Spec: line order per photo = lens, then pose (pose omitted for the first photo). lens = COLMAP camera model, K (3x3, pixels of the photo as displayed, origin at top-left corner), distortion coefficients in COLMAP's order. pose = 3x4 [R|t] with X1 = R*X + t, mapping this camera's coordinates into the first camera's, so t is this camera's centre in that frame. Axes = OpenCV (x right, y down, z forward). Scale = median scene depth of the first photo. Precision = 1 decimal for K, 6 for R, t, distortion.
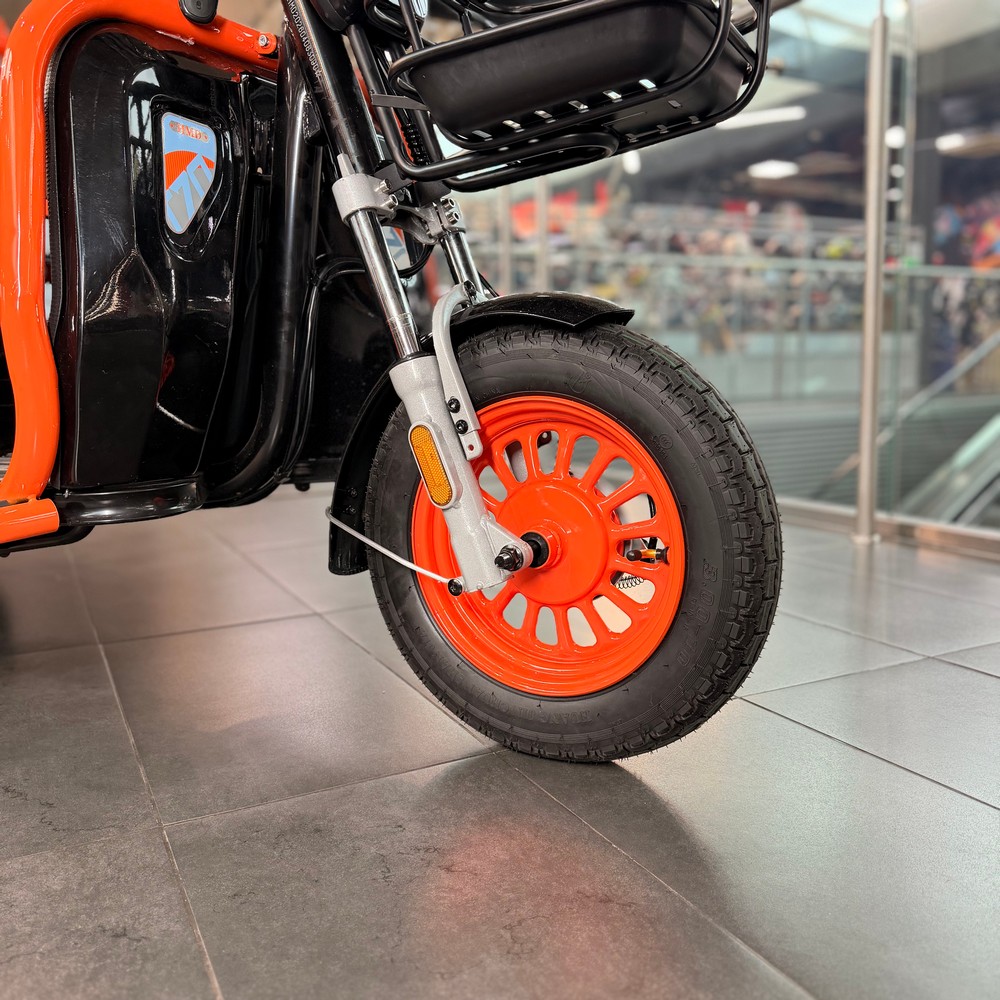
lens RADIAL K [[937.2, 0, 494.3], [0, 937.2, 499.3], [0, 0, 1]] dist [0.133116, -0.235122]
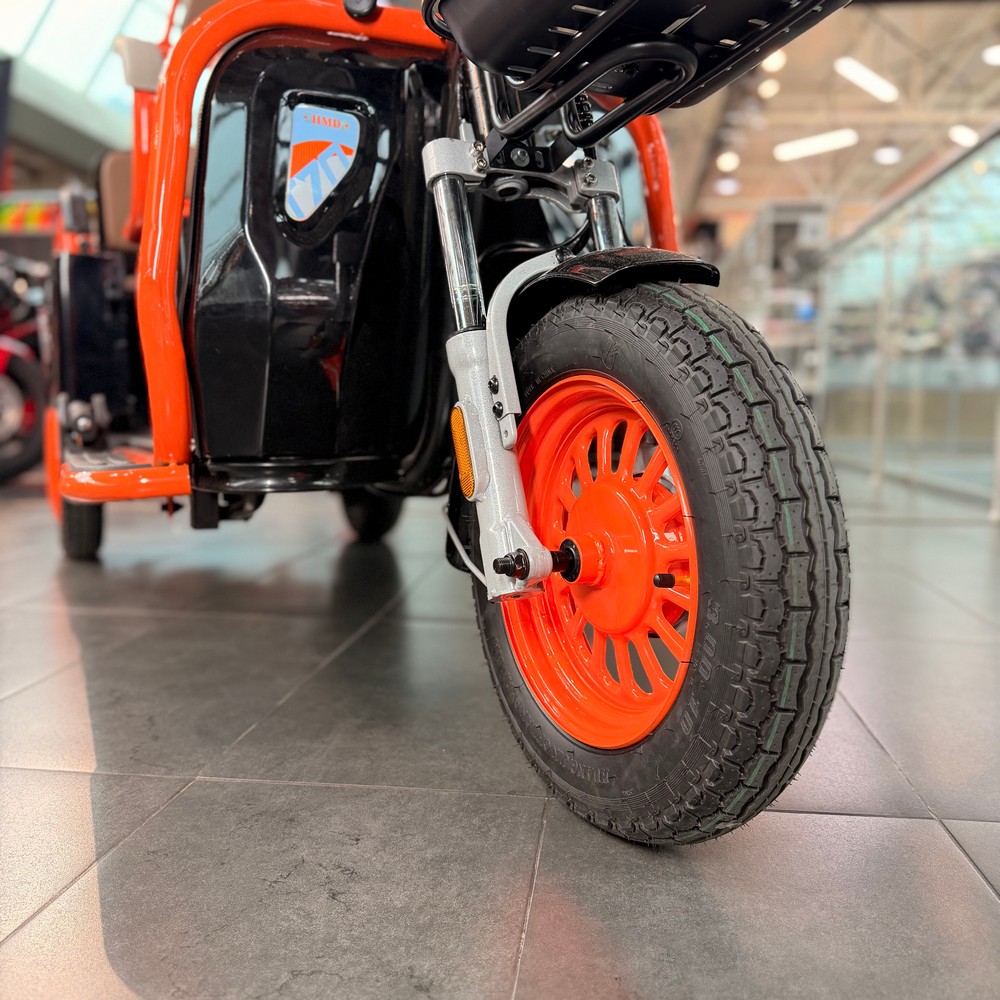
lens RADIAL K [[938.6, 0, 484.0], [0, 938.6, 500.5], [0, 0, 1]] dist [0.137793, -0.291376]
pose [[0.821077, 0.077656, -0.565510, 0.451546], [-0.096465, 0.995331, -0.003380, 0.011215], [0.562607, 0.057327, 0.824734, 0.274211]]
